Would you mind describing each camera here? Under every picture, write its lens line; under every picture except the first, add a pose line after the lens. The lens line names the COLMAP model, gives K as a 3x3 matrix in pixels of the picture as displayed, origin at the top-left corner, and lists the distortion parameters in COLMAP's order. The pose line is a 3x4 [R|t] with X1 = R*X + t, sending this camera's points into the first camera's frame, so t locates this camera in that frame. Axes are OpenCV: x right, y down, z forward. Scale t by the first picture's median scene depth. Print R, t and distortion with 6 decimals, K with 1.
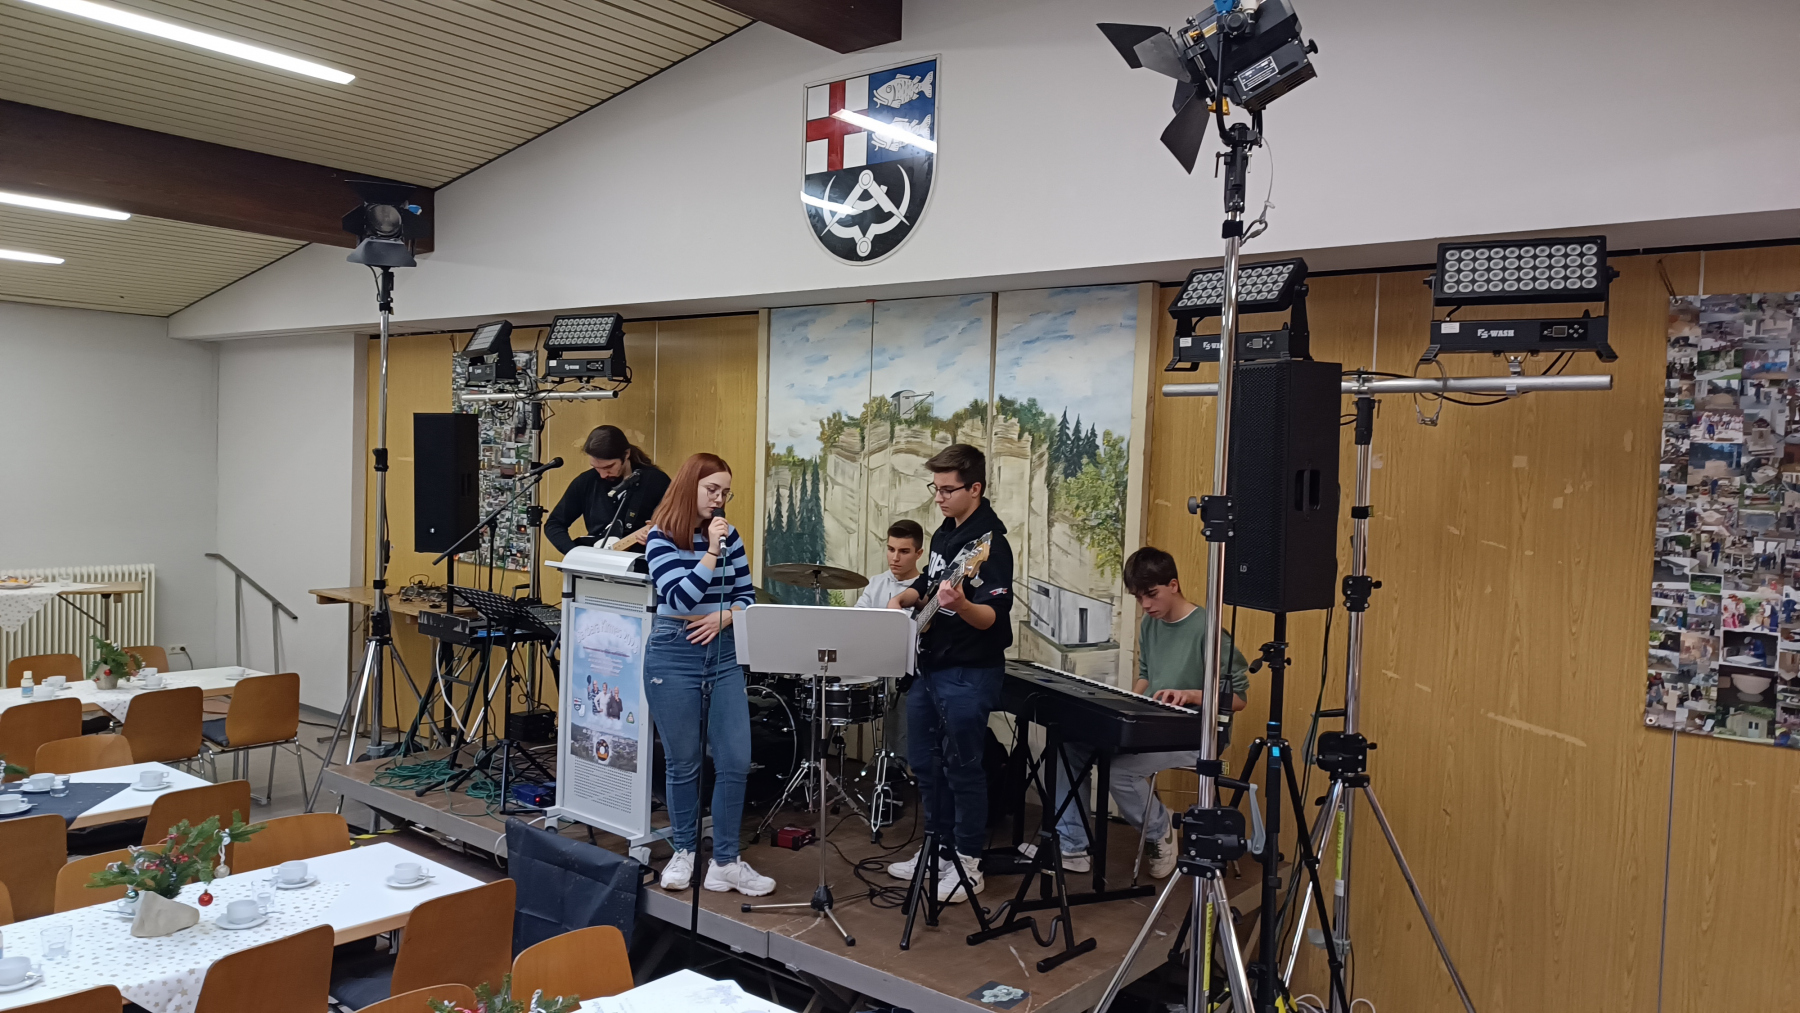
lens RADIAL K [[1251.6, 0, 902.0], [0, 1251.6, 511.4], [0, 0, 1]] dist [0.005660, -0.002621]
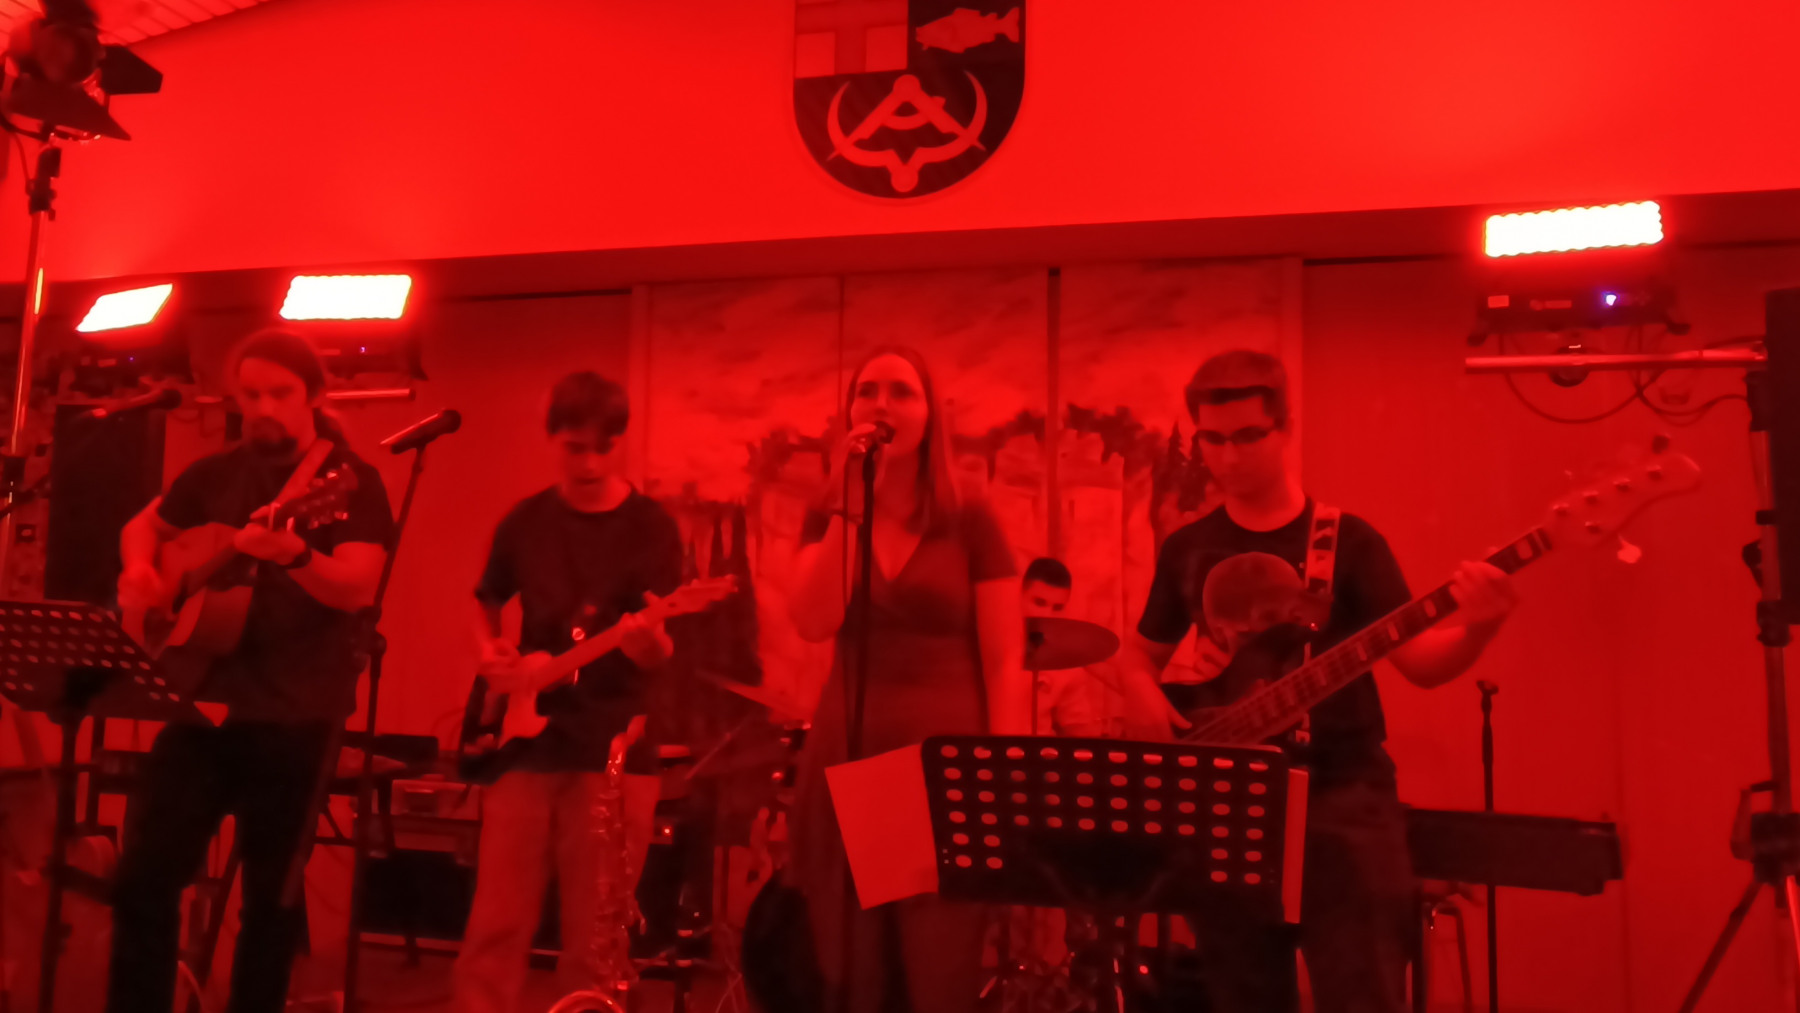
lens RADIAL K [[1346.6, 0, 909.1], [0, 1346.6, 449.7], [0, 0, 1]] dist [-0.031361, 0.012524]
pose [[0.901790, 0.043760, 0.429954, -0.350161], [0.027097, 0.987178, -0.157309, 0.055933], [-0.431324, 0.153510, 0.889041, 0.365590]]
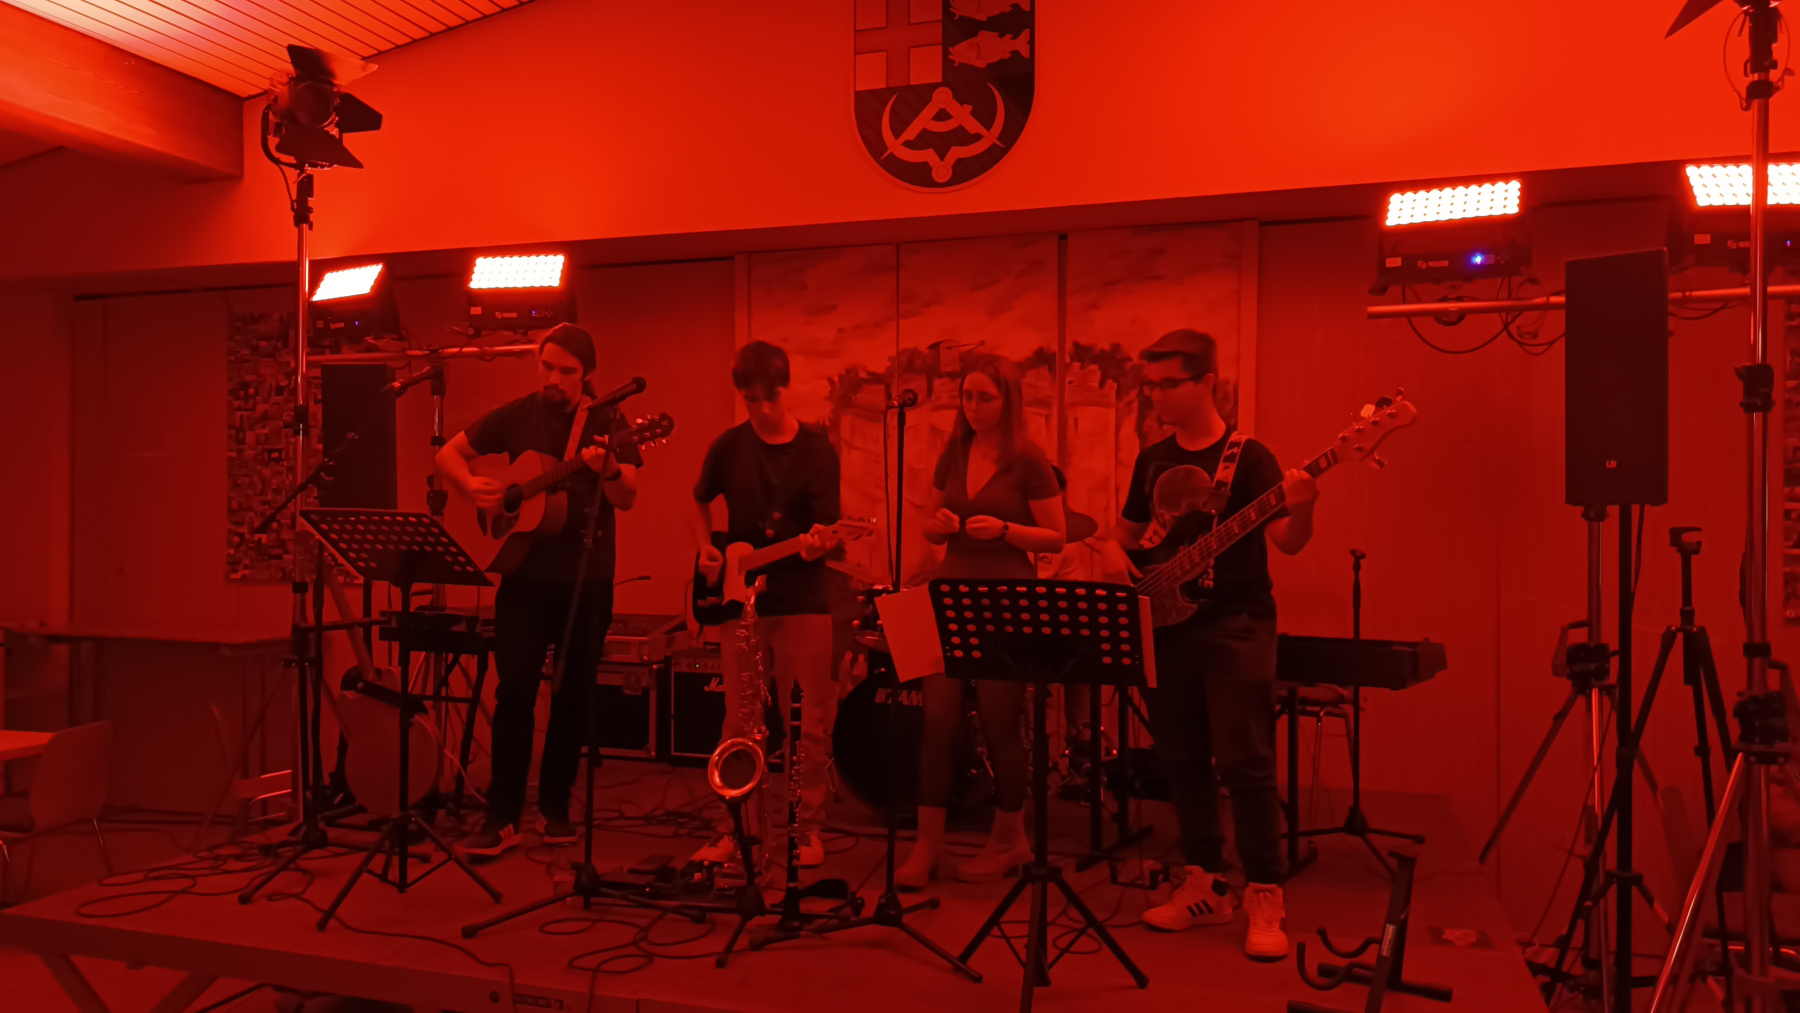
lens RADIAL K [[1251.6, 0, 886.0], [0, 1251.6, 511.0], [0, 0, 1]] dist [0.005660, -0.002621]
pose [[0.932990, -0.026434, 0.358931, -0.405029], [0.040906, 0.998625, -0.032784, 0.060702], [-0.357570, 0.045270, 0.932788, 0.191671]]
